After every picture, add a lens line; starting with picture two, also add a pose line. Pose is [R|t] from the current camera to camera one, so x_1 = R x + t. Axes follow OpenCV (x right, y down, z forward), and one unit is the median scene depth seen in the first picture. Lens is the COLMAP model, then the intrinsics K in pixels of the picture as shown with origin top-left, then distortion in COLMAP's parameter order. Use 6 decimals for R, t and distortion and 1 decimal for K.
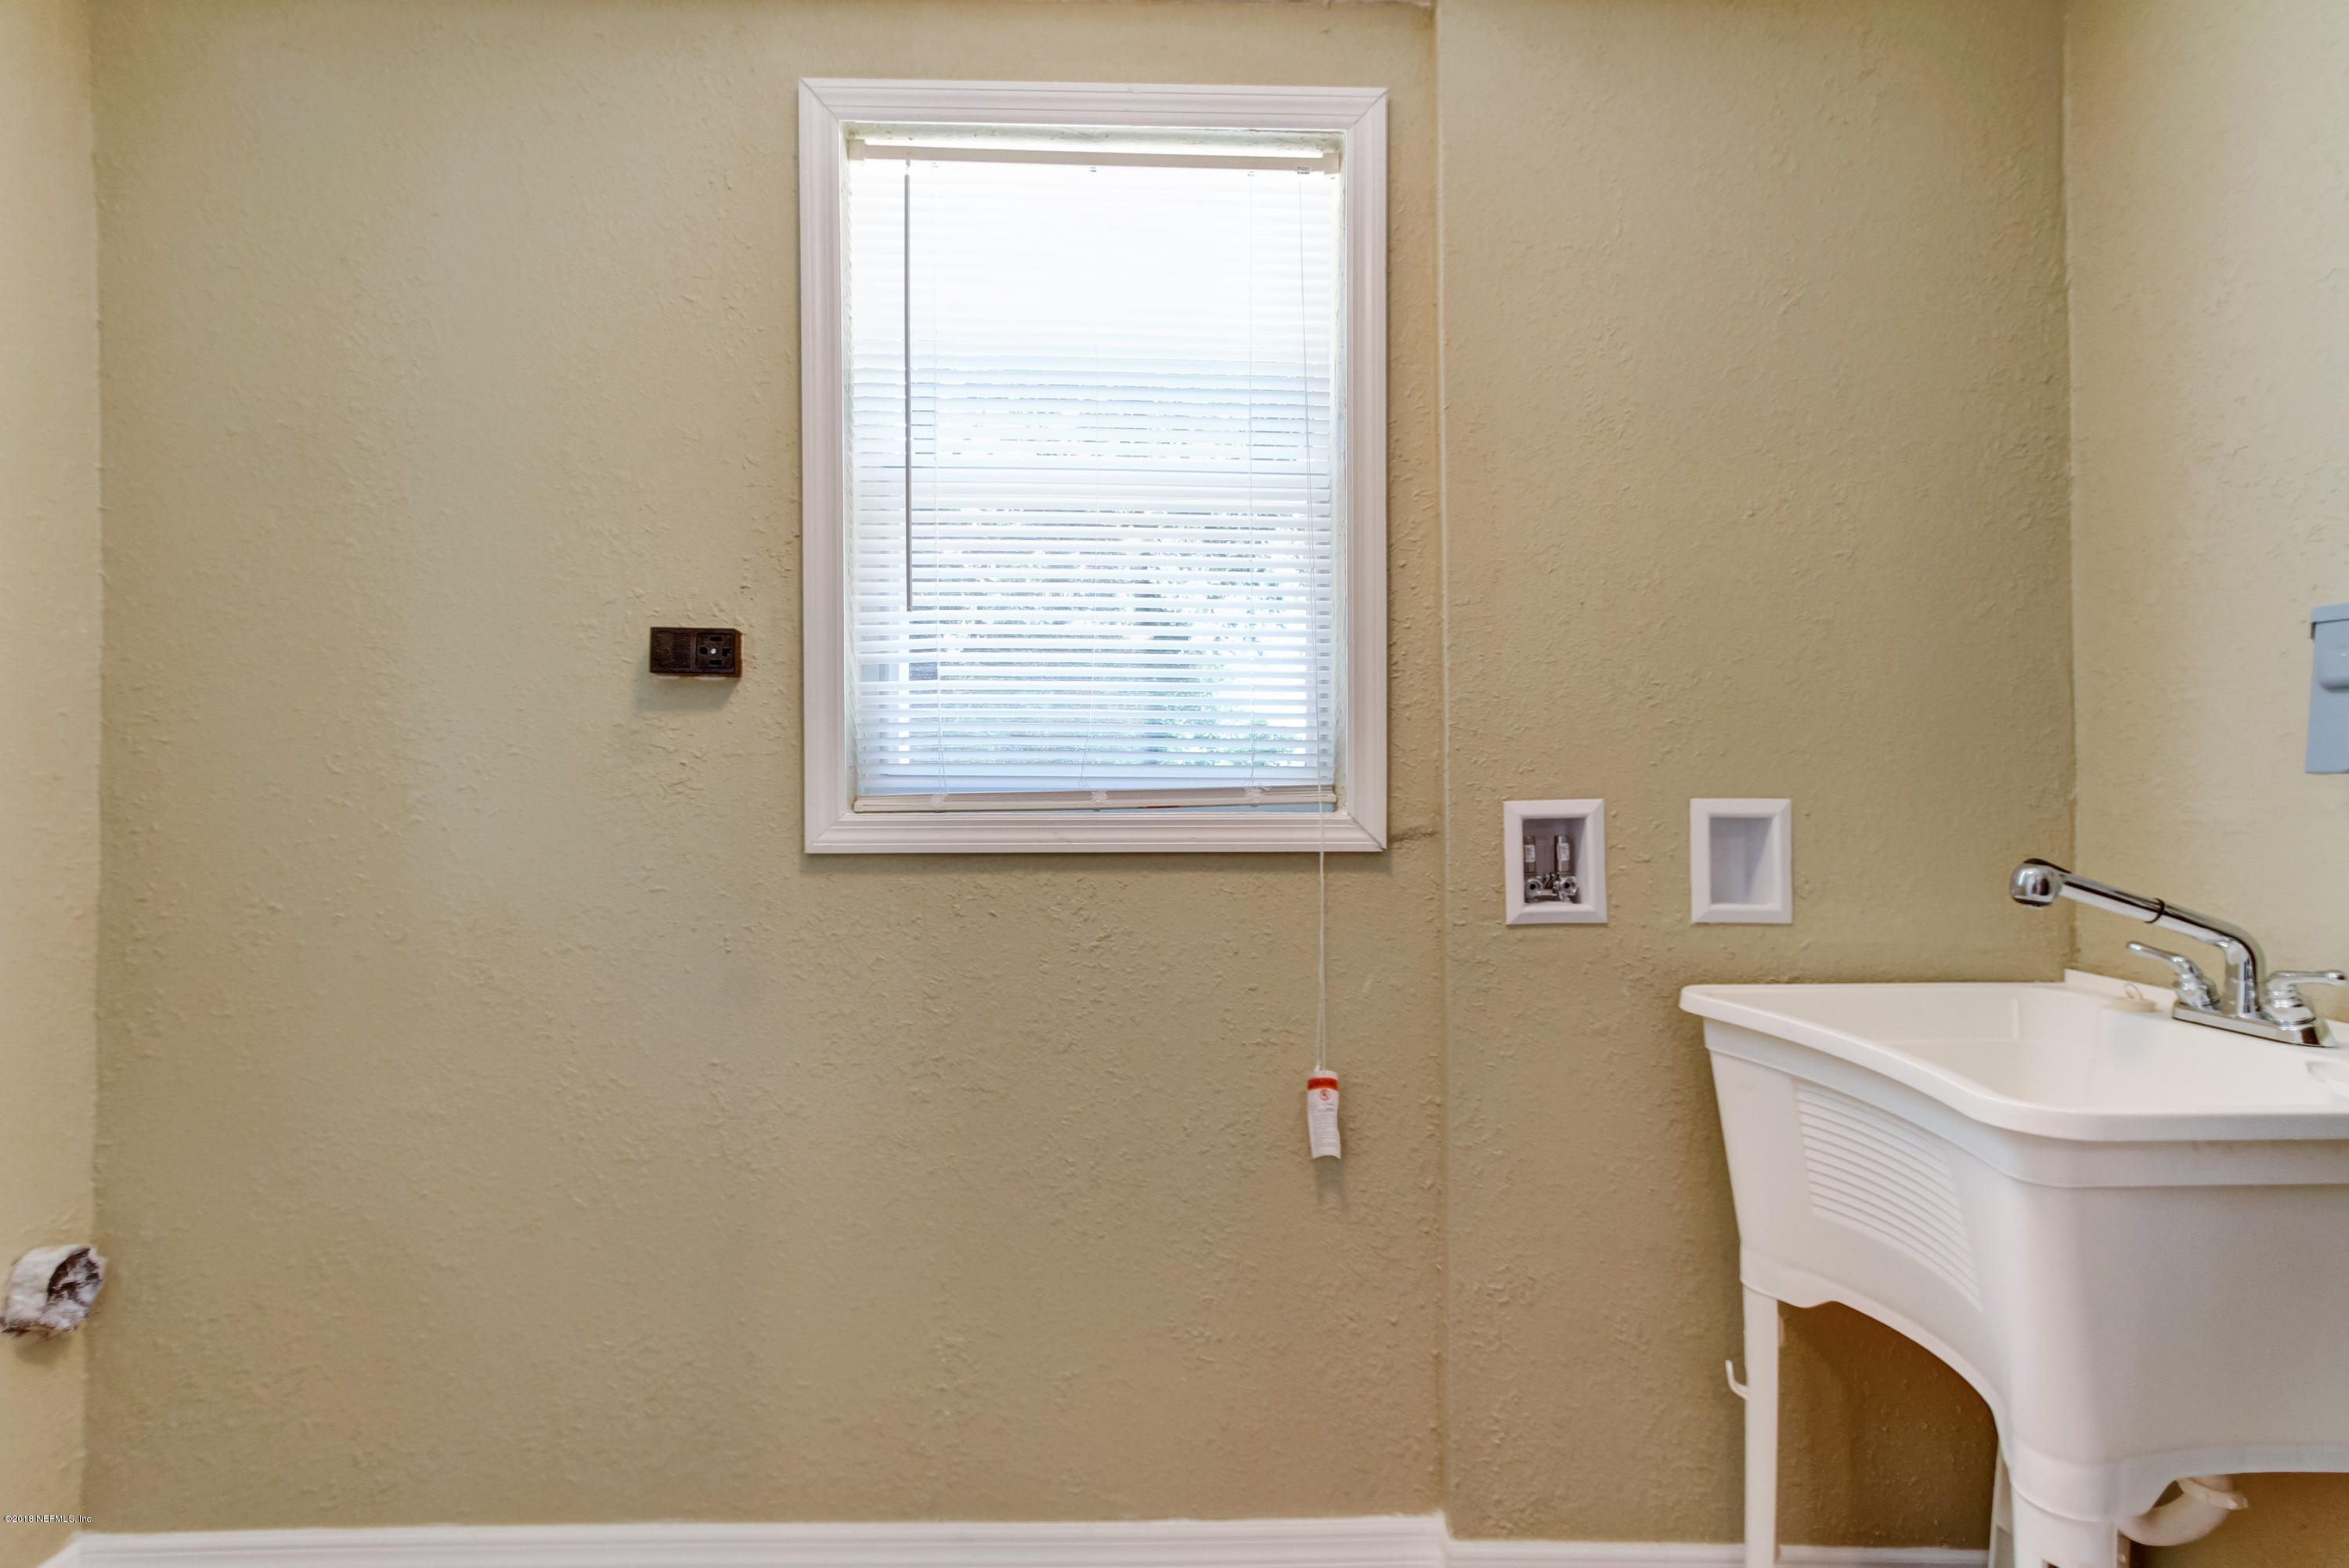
lens RADIAL K [[1081.1, 0, 1182.9], [0, 1081.1, 785.0], [0, 0, 1]] dist [-0.008568, 0.004608]
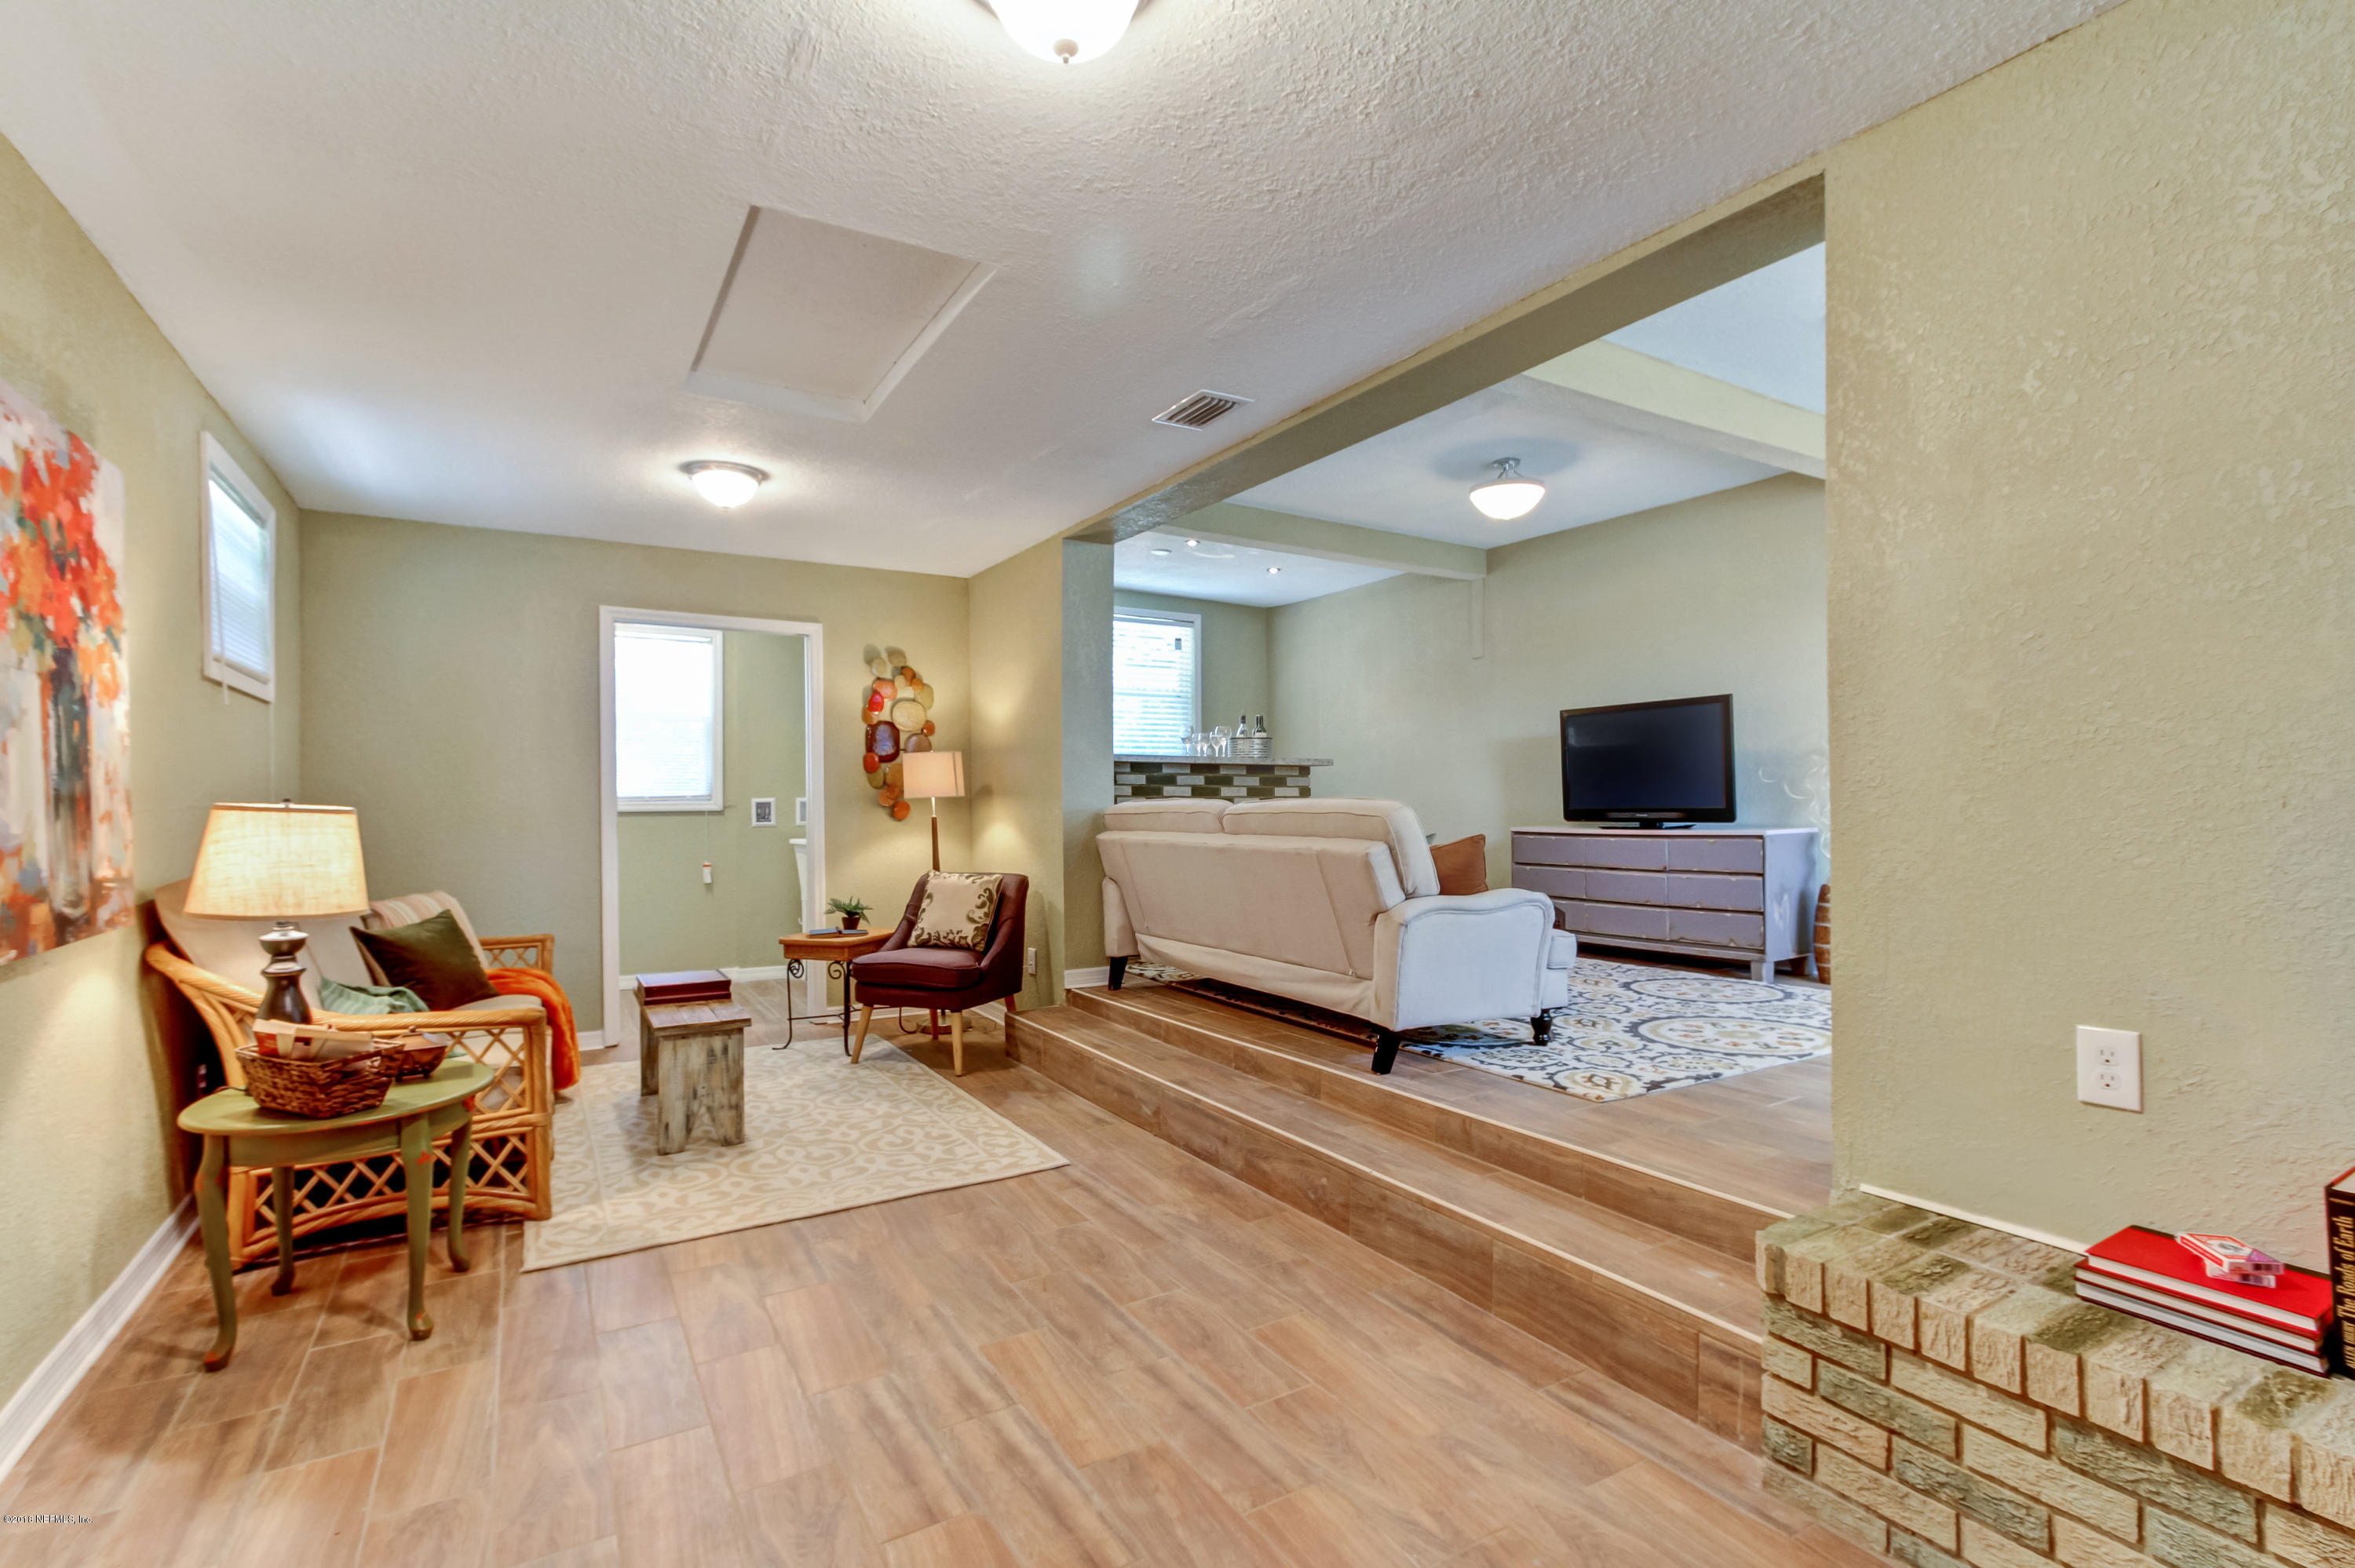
lens RADIAL K [[1083.8, 0, 1165.7], [0, 1083.8, 801.8], [0, 0, 1]] dist [-0.008568, 0.004608]
pose [[0.863871, -0.006814, 0.503666, -0.455150], [0.001724, 0.999943, 0.010572, -0.016181], [-0.503710, -0.008265, 0.863834, -3.586053]]
